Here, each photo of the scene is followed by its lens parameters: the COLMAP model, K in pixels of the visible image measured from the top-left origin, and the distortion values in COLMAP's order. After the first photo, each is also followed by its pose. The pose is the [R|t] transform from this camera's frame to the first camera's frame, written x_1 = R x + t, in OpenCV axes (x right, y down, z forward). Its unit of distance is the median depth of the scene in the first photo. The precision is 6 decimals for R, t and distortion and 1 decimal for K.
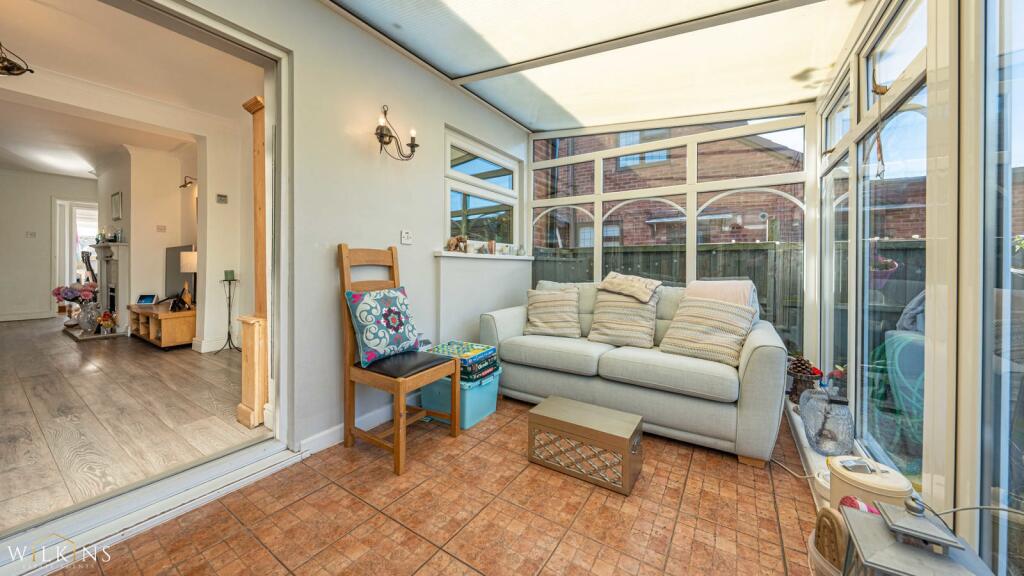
lens RADIAL K [[349.8, 0, 508.9], [0, 349.8, 266.1], [0, 0, 1]] dist [-0.001296, -0.000096]
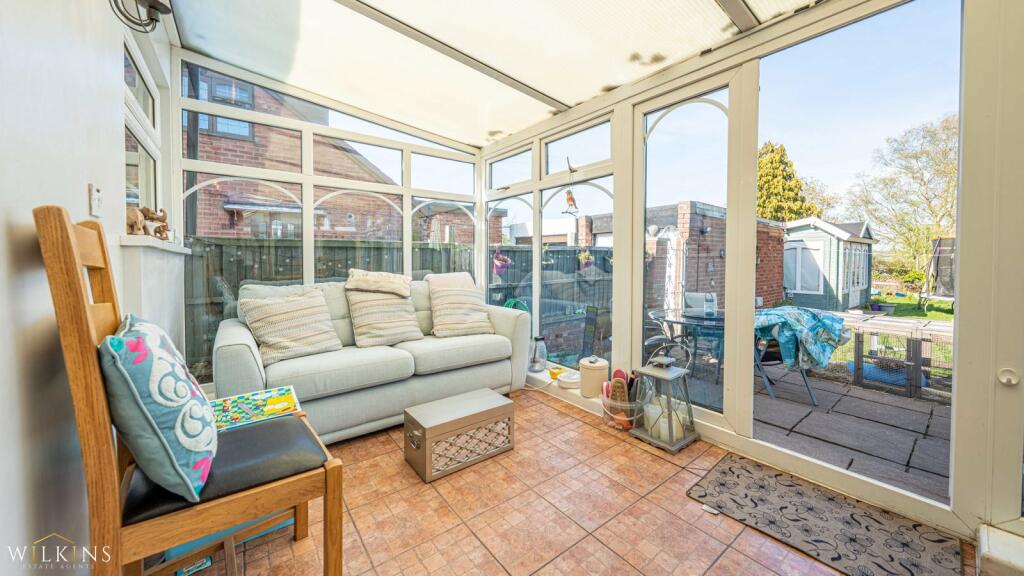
lens RADIAL K [[367.2, 0, 513.3], [0, 367.2, 264.9], [0, 0, 1]] dist [0.000803, 0.000021]
pose [[0.320913, -0.017525, 0.946946, -0.530083], [0.009458, 0.999838, 0.015299, -0.004904], [-0.947061, 0.004046, 0.321027, 0.352976]]
